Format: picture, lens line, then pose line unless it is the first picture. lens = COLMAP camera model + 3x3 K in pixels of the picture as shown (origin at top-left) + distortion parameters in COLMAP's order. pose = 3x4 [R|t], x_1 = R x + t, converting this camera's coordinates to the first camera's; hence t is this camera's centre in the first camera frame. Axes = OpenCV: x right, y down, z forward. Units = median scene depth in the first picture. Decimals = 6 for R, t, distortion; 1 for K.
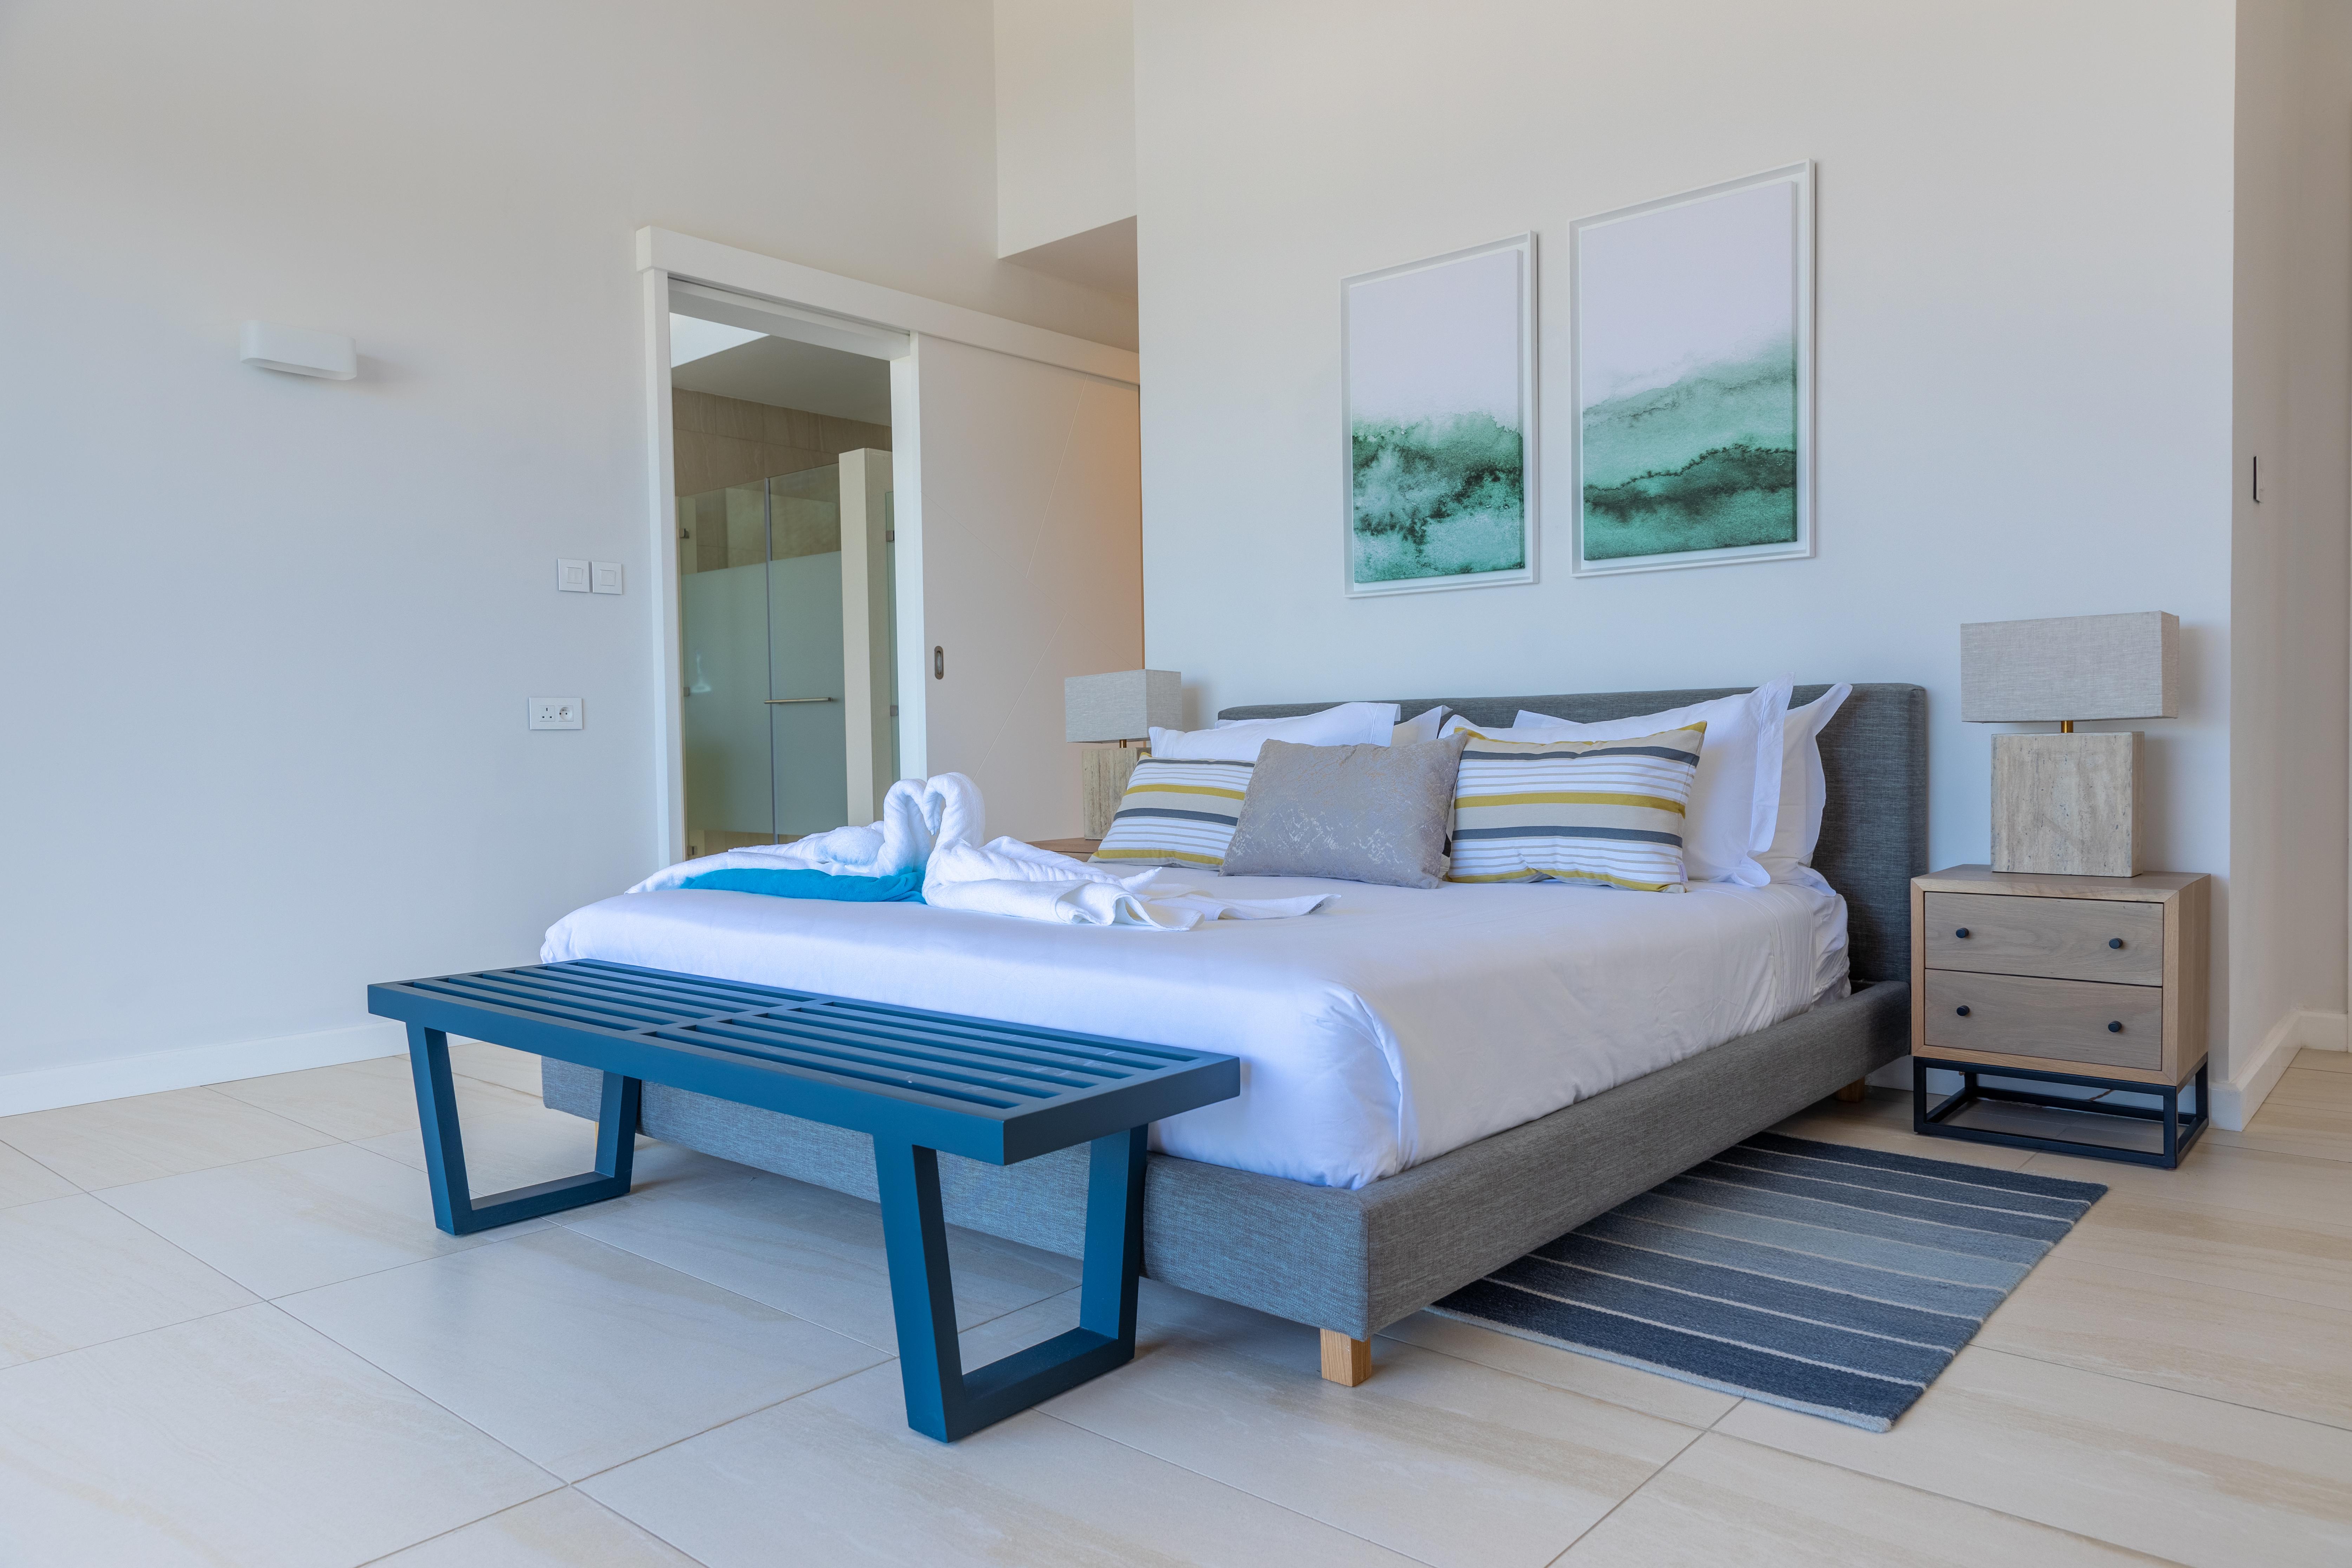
lens RADIAL K [[1551.3, 0, 1176.0], [0, 1551.3, 784.0], [0, 0, 1]] dist [0.000544, -0.000175]
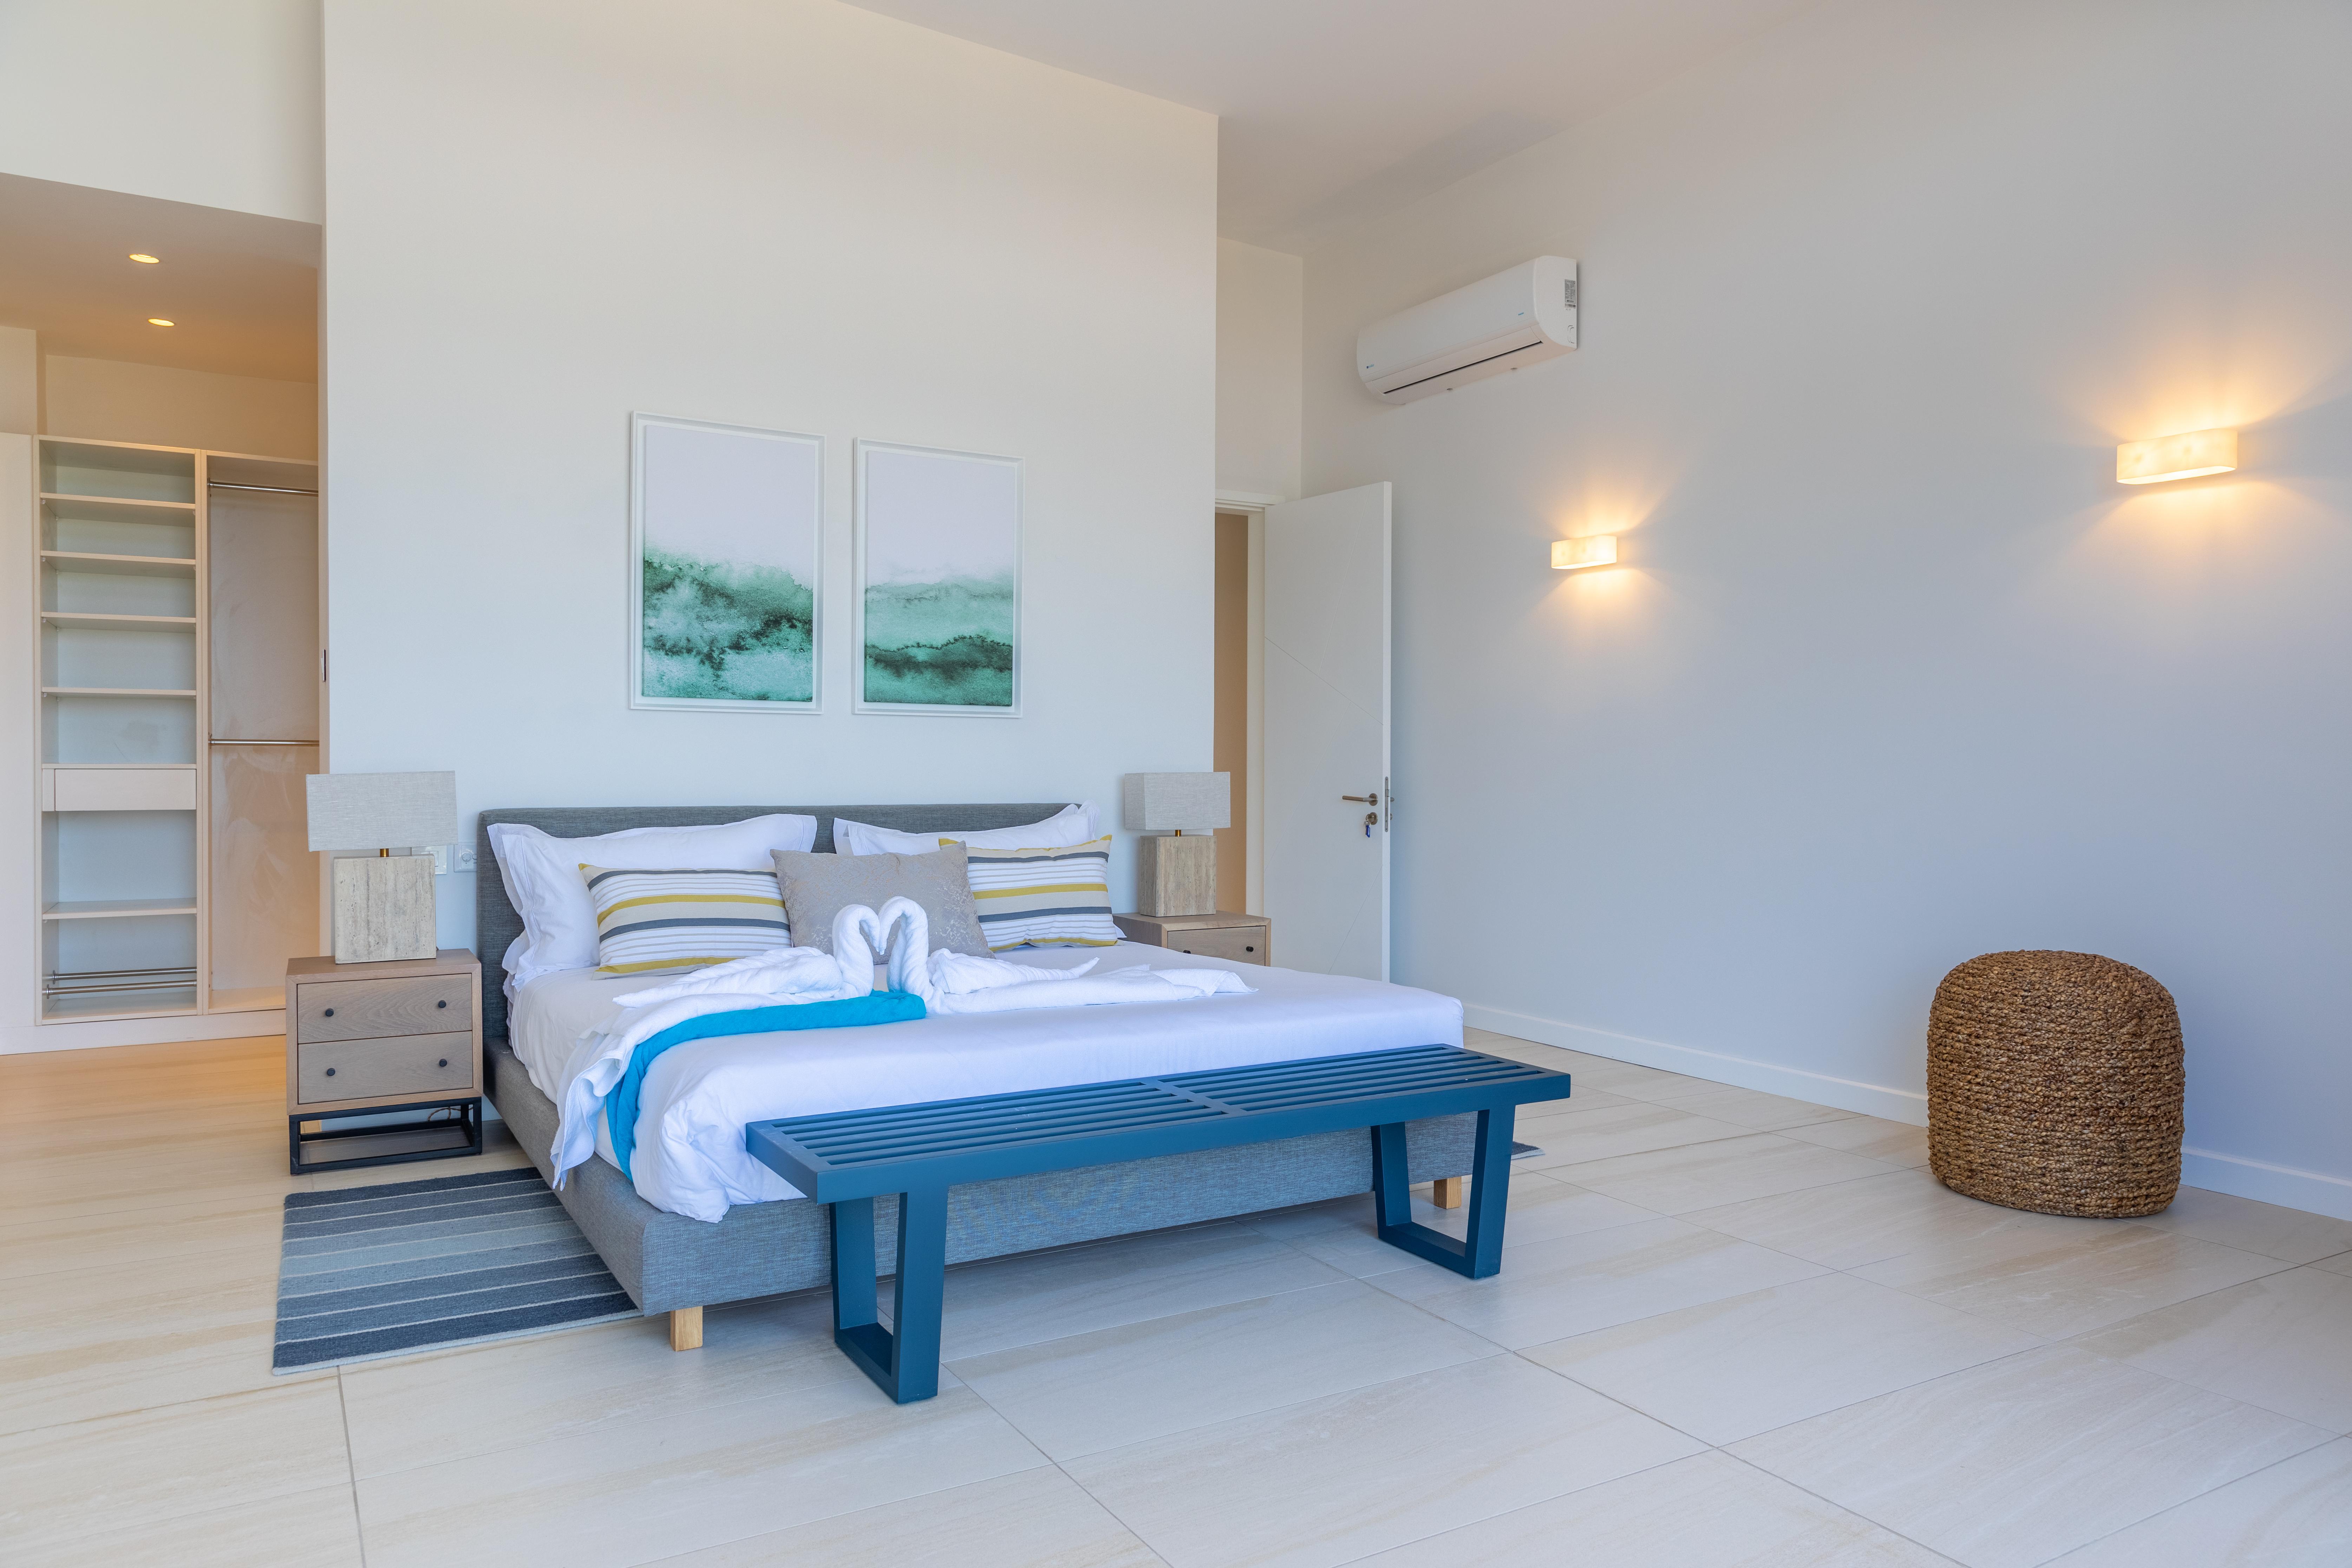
lens RADIAL K [[1551.4, 0, 1176.0], [0, 1551.4, 784.0], [0, 0, 1]] dist [0.000544, -0.000175]
pose [[0.311049, 0.007081, 0.950368, -0.843555], [0.014989, 0.999811, -0.012355, -0.053003], [-0.950276, 0.018088, 0.310884, 0.335438]]
